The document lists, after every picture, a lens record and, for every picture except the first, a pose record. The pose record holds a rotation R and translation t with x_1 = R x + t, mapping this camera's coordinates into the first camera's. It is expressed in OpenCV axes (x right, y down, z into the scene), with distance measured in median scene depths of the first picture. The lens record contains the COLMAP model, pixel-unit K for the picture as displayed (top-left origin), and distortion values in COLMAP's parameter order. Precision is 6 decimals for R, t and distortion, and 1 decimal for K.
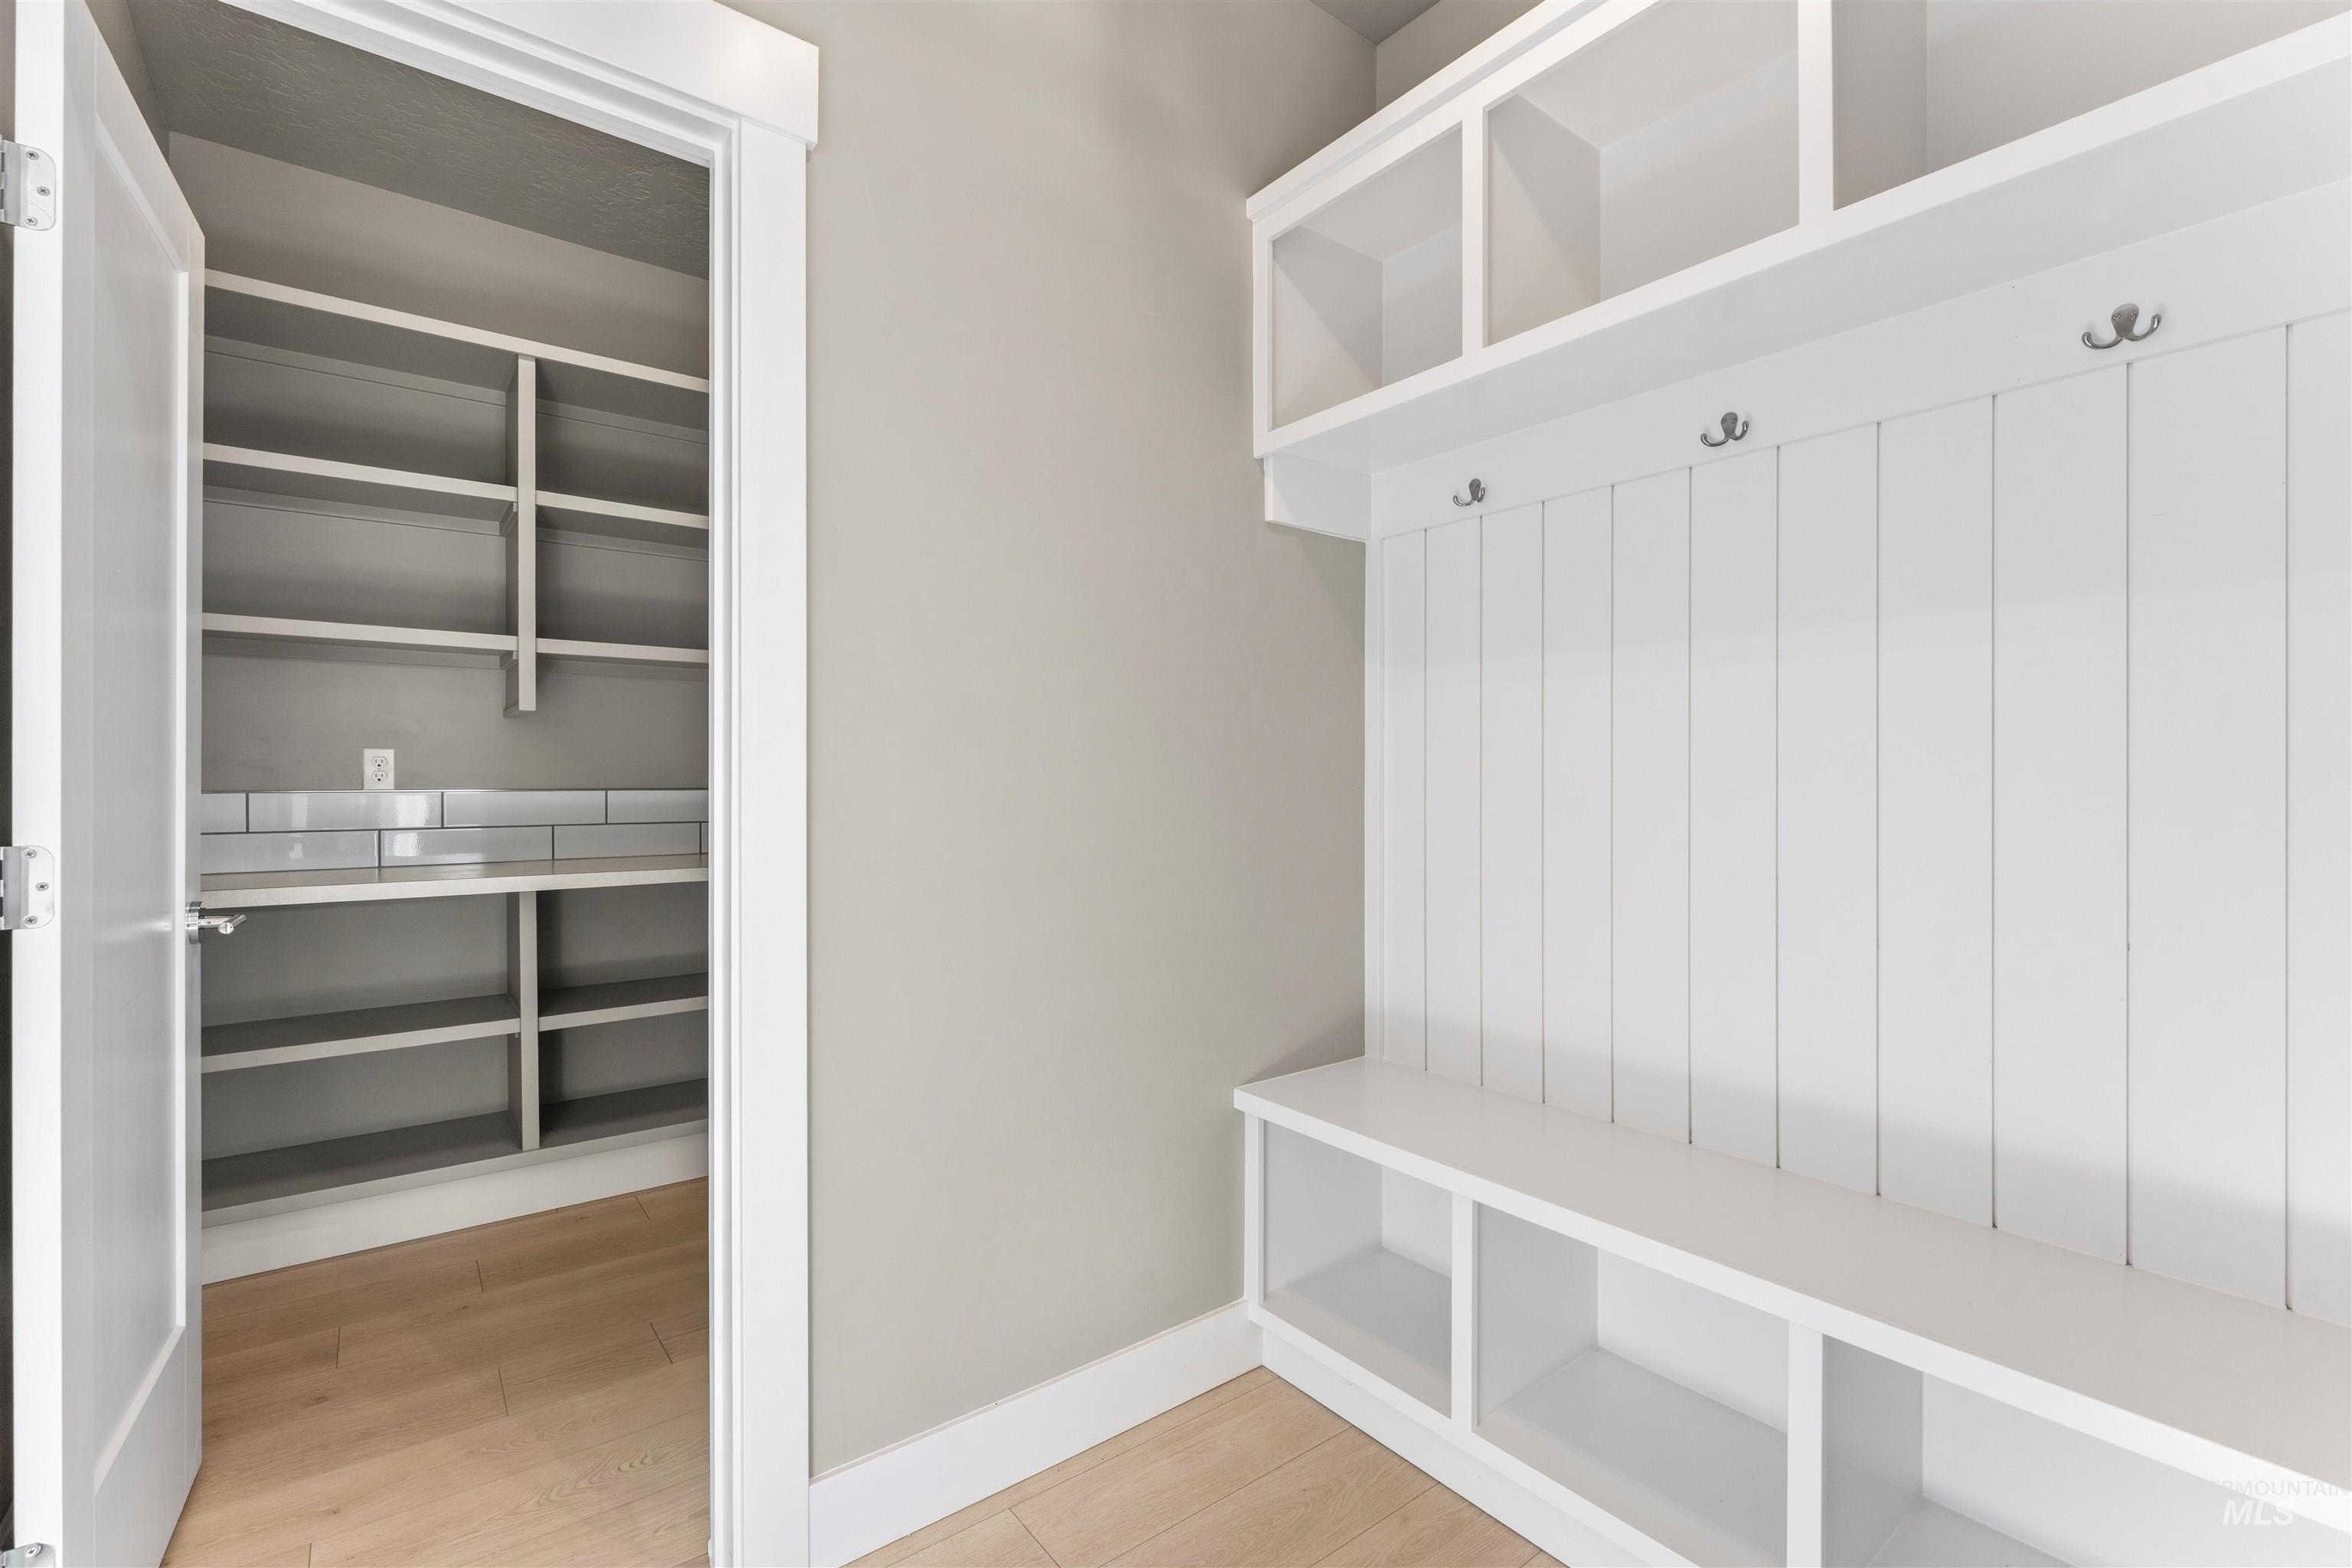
lens RADIAL K [[1038.7, 0, 1175.1], [0, 1038.7, 807.2], [0, 0, 1]] dist [0.001970, -0.000625]
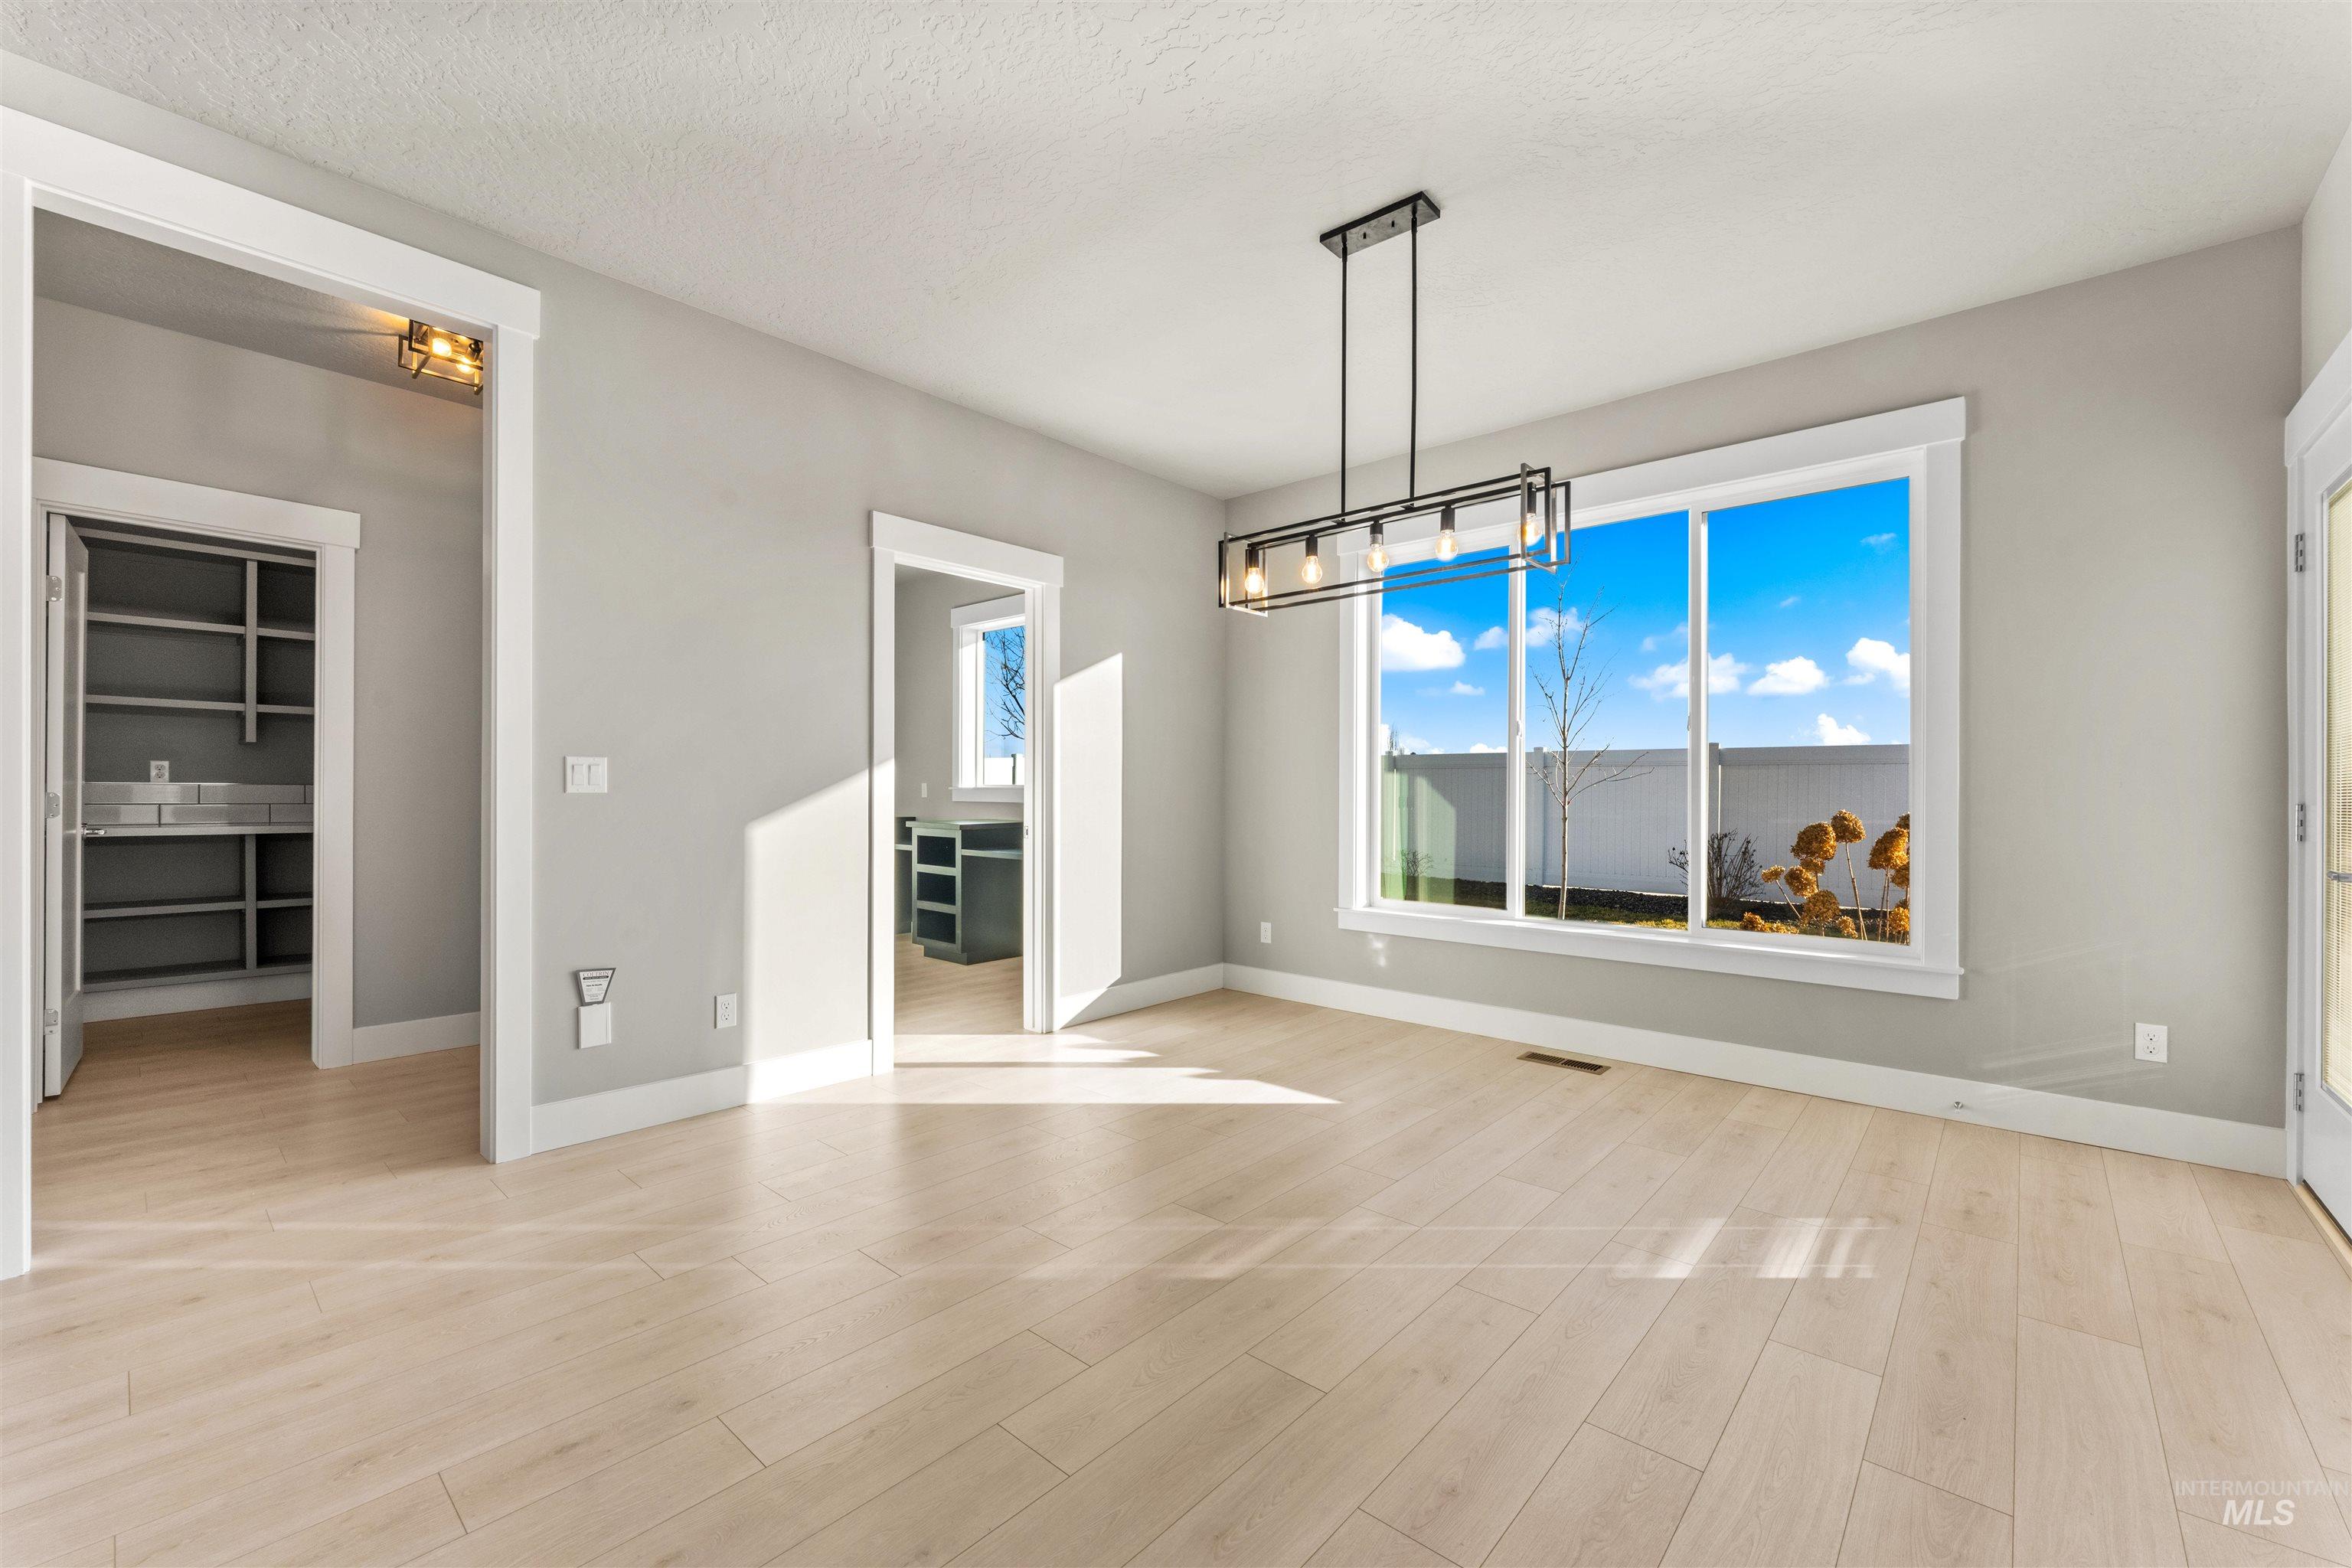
lens RADIAL K [[957.8, 0, 1178.7], [0, 957.8, 792.4], [0, 0, 1]] dist [0.004686, -0.002511]
pose [[0.981538, 0.006468, 0.191157, 0.729322], [-0.006046, 0.999978, -0.002789, -0.004681], [-0.191171, 0.001581, 0.981555, -1.082046]]
